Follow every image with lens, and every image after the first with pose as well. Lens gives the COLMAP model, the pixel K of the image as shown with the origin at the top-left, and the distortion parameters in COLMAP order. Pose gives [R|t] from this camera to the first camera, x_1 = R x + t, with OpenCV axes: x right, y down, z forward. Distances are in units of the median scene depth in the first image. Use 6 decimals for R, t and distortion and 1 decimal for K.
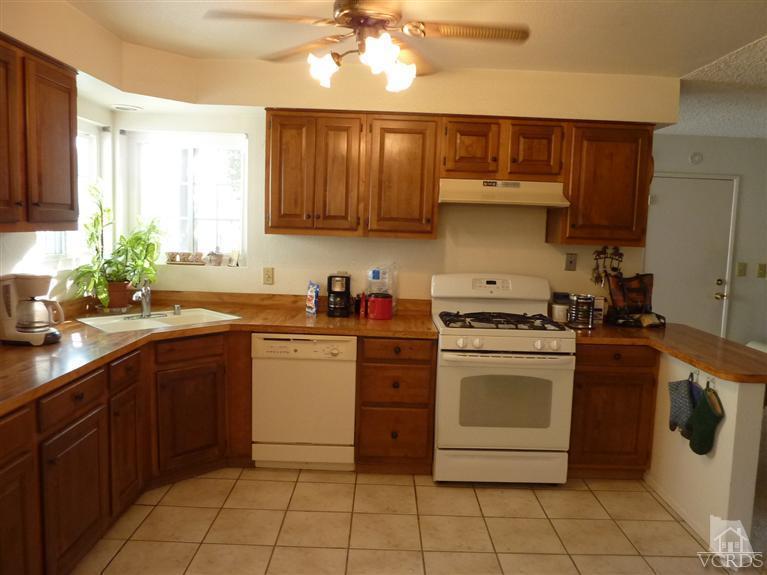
lens RADIAL K [[583.6, 0, 383.5], [0, 583.6, 287.5], [0, 0, 1]] dist [-0.022080, -0.011488]
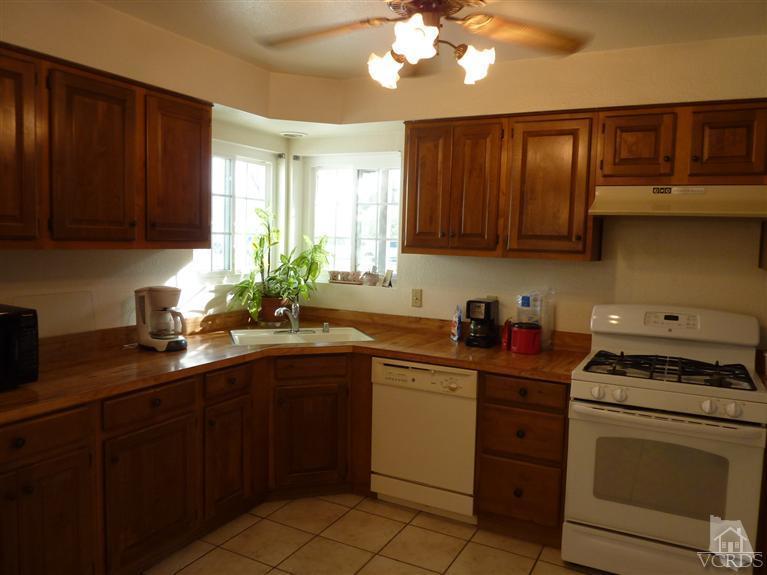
lens RADIAL K [[583.6, 0, 383.5], [0, 583.6, 287.5], [0, 0, 1]] dist [-0.022080, -0.011488]
pose [[0.884622, 0.031410, -0.465250, 0.220456], [-0.049112, 0.998456, -0.025973, -0.010688], [0.463715, 0.045825, 0.884798, 0.151282]]
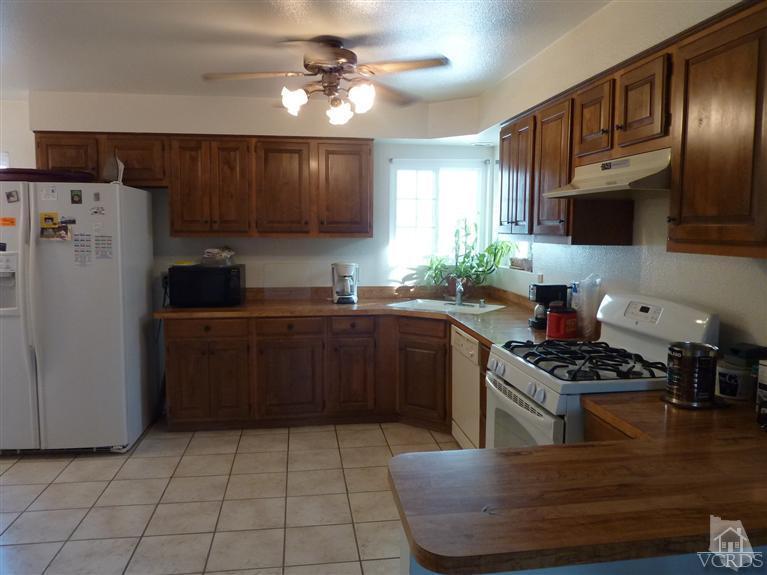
lens RADIAL K [[583.6, 0, 383.5], [0, 583.6, 287.5], [0, 0, 1]] dist [-0.022080, -0.011488]
pose [[0.145224, 0.067912, -0.987065, 0.867880], [-0.103591, 0.993202, 0.053093, -0.041298], [0.983961, 0.094541, 0.151272, 0.650843]]
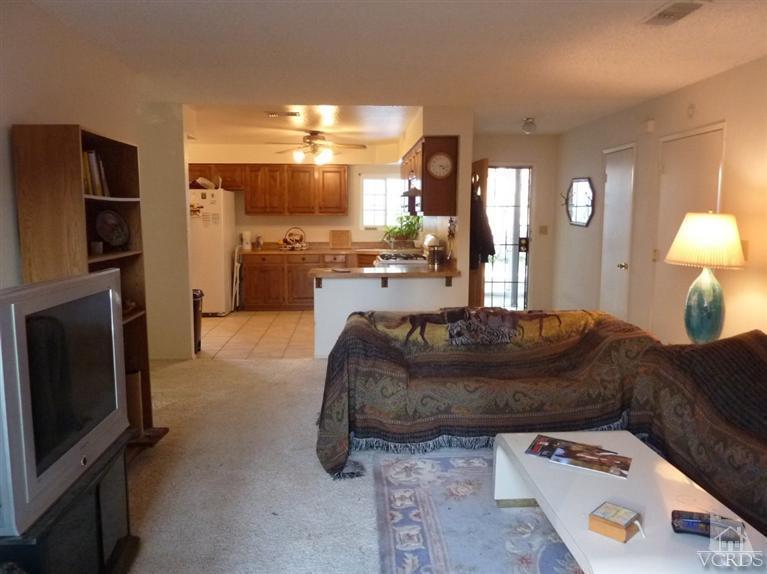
lens RADIAL K [[583.6, 0, 383.5], [0, 583.6, 287.0], [0, 0, 1]] dist [-0.022080, -0.011488]
pose [[0.070457, 0.083831, -0.993986, 2.108813], [-0.103997, 0.991649, 0.076262, 0.017431], [0.992079, 0.097999, 0.078587, 0.802309]]
